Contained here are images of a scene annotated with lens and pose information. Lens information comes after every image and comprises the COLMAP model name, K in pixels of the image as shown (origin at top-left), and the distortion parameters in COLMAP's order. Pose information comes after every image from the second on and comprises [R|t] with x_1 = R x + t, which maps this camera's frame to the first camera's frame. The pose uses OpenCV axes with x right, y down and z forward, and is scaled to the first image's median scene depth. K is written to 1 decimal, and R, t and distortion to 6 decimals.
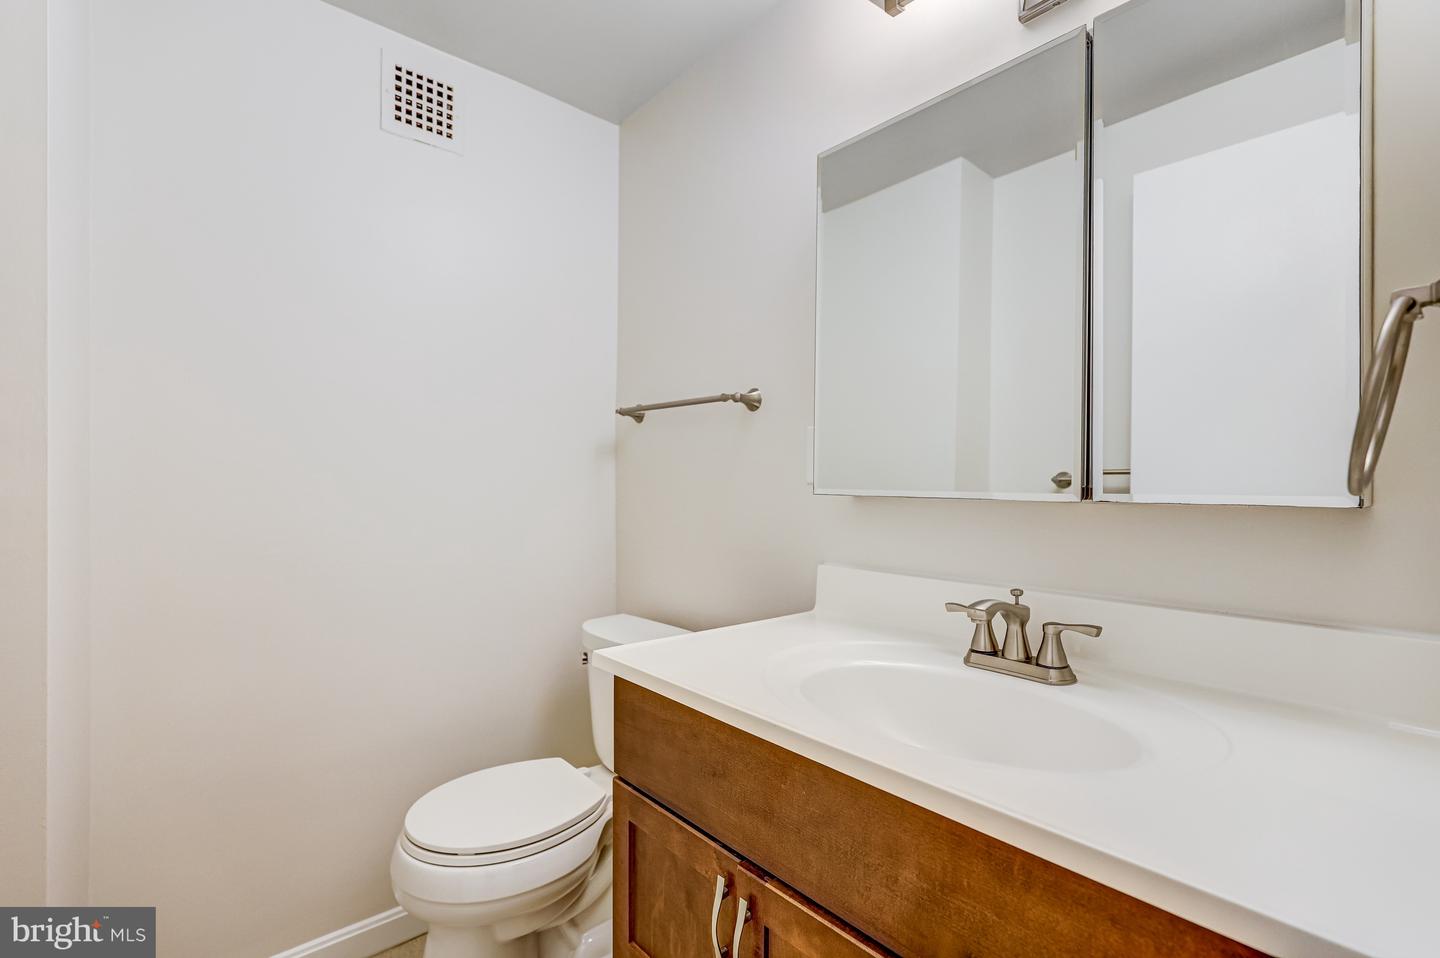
lens RADIAL K [[637.7, 0, 720.0], [0, 637.7, 479.0], [0, 0, 1]] dist [0.000920, 0.000270]
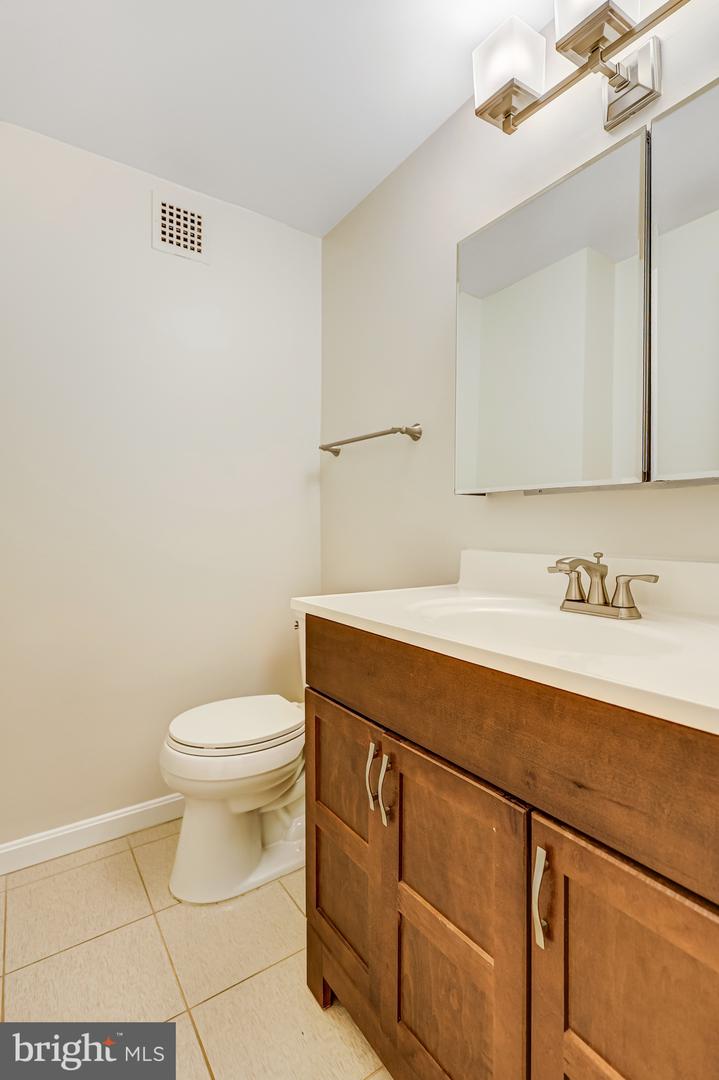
lens RADIAL K [[492.8, 0, 363.0], [0, 492.8, 519.4], [0, 0, 1]] dist [0.003919, 0.000197]
pose [[0.994693, -0.004860, -0.102769, 0.080929], [0.005016, 0.999987, 0.001260, 0.100896], [0.102762, -0.001769, 0.994704, -0.084359]]
